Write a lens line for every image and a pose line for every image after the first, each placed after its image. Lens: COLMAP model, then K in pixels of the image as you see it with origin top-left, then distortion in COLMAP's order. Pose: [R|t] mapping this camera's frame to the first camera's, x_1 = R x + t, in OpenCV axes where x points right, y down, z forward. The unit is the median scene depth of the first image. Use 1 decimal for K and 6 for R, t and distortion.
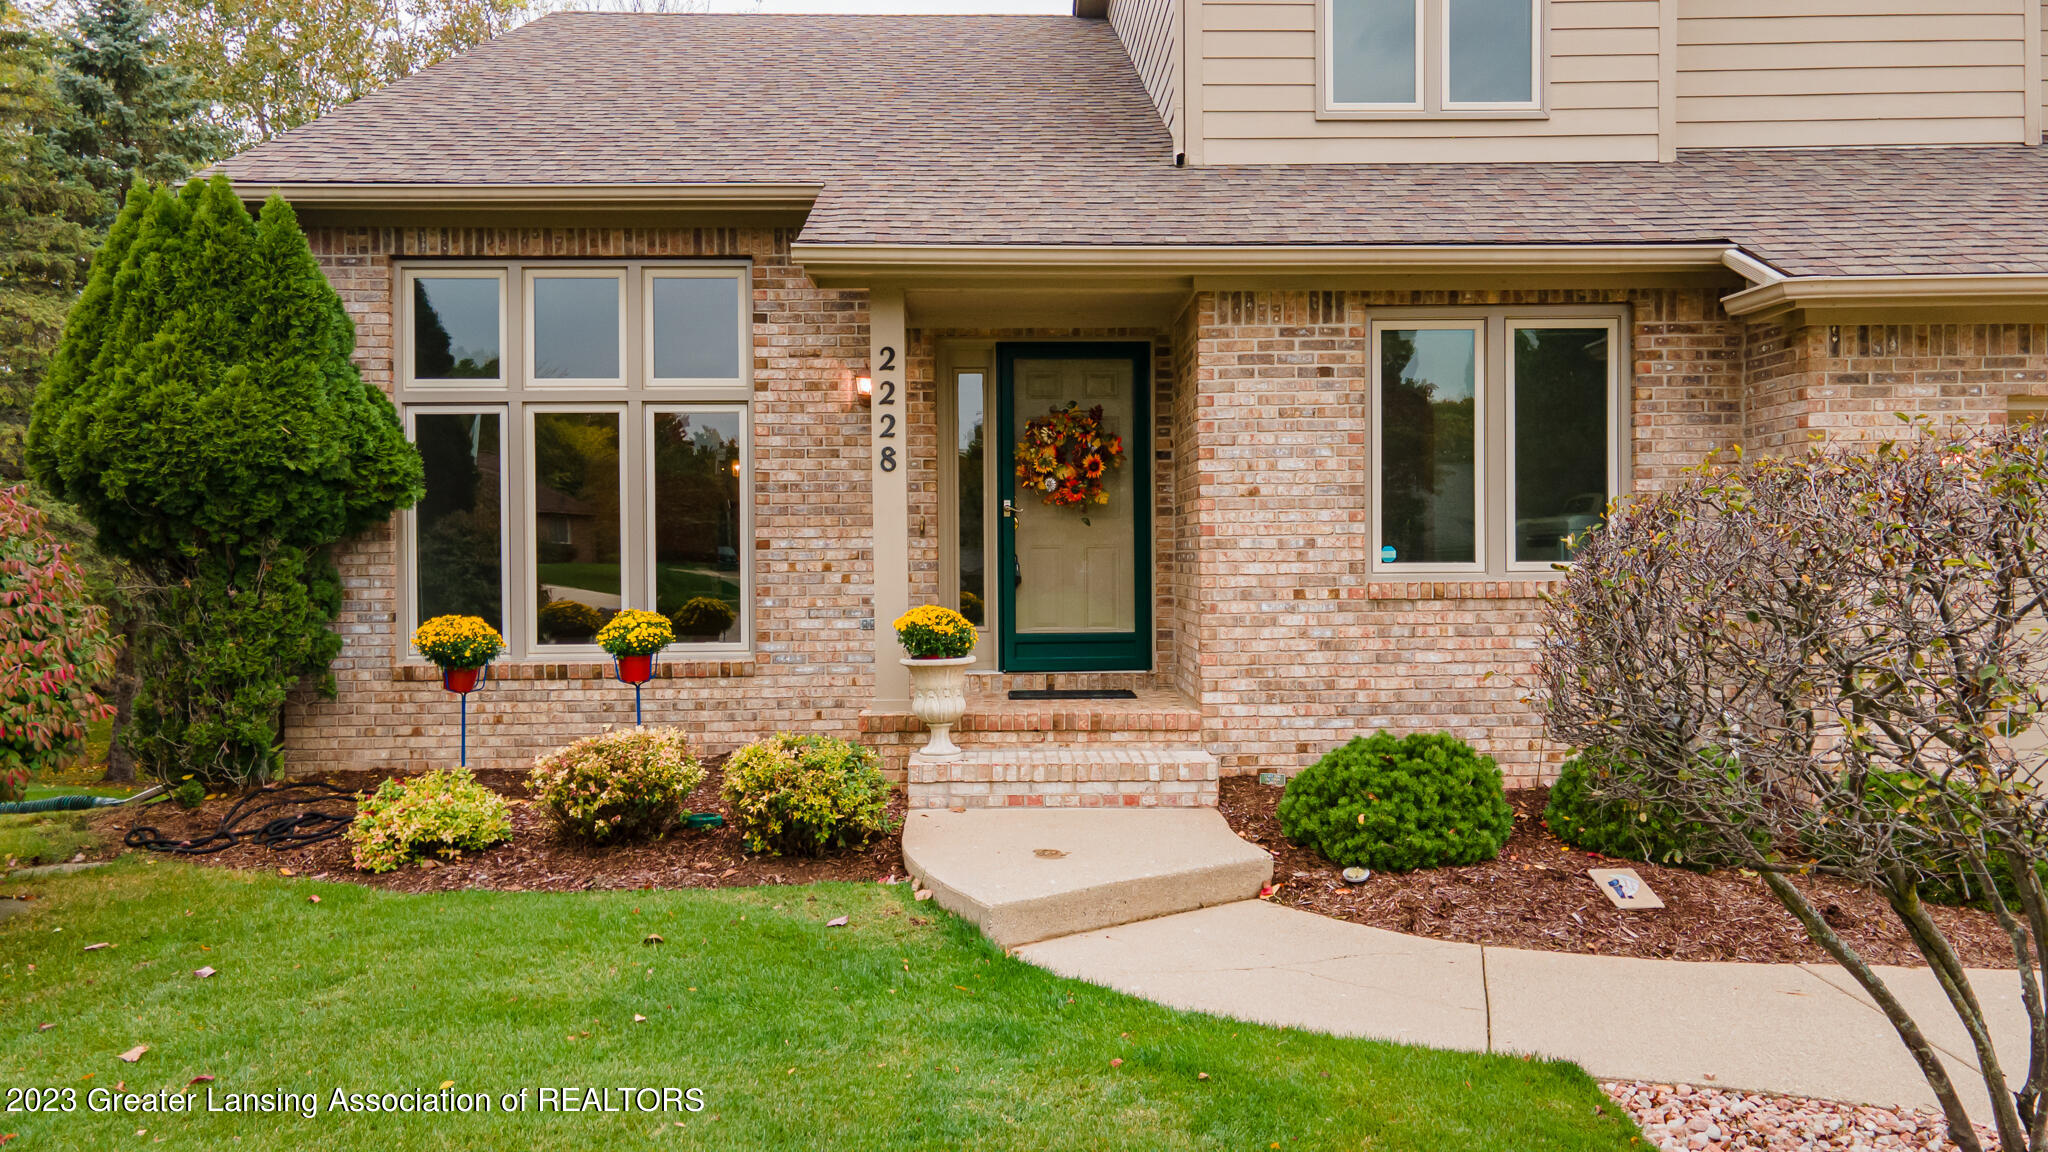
lens RADIAL K [[1501.3, 0, 1020.8], [0, 1501.3, 574.3], [0, 0, 1]] dist [0.028685, 0.014427]
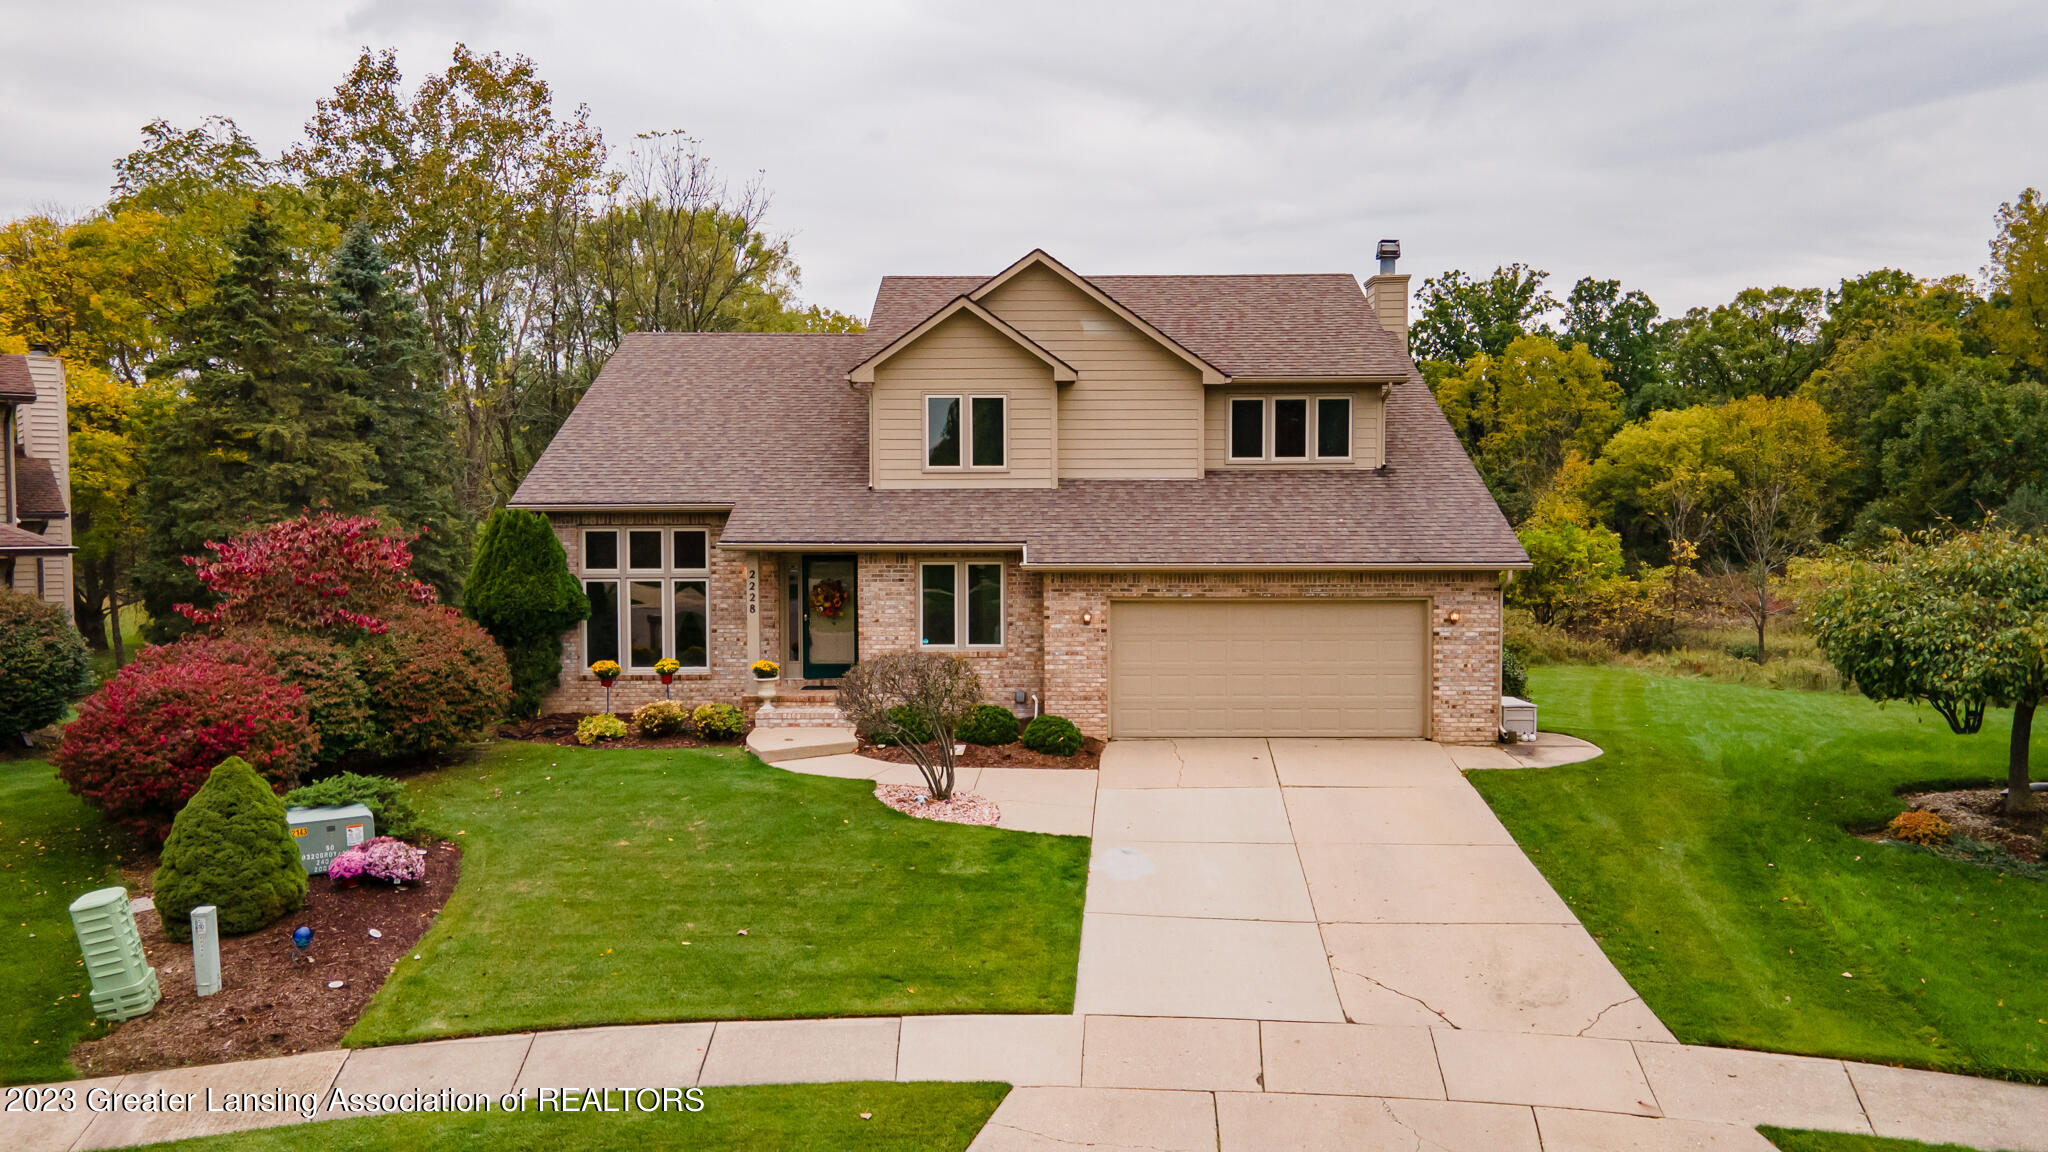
lens RADIAL K [[1501.3, 0, 1037.6], [0, 1501.3, 574.4], [0, 0, 1]] dist [0.028685, 0.014427]
pose [[0.999743, 0.005928, -0.021888, 0.523693], [-0.005169, 0.999388, 0.034588, -0.244463], [0.022080, -0.034466, 0.999162, -1.887269]]
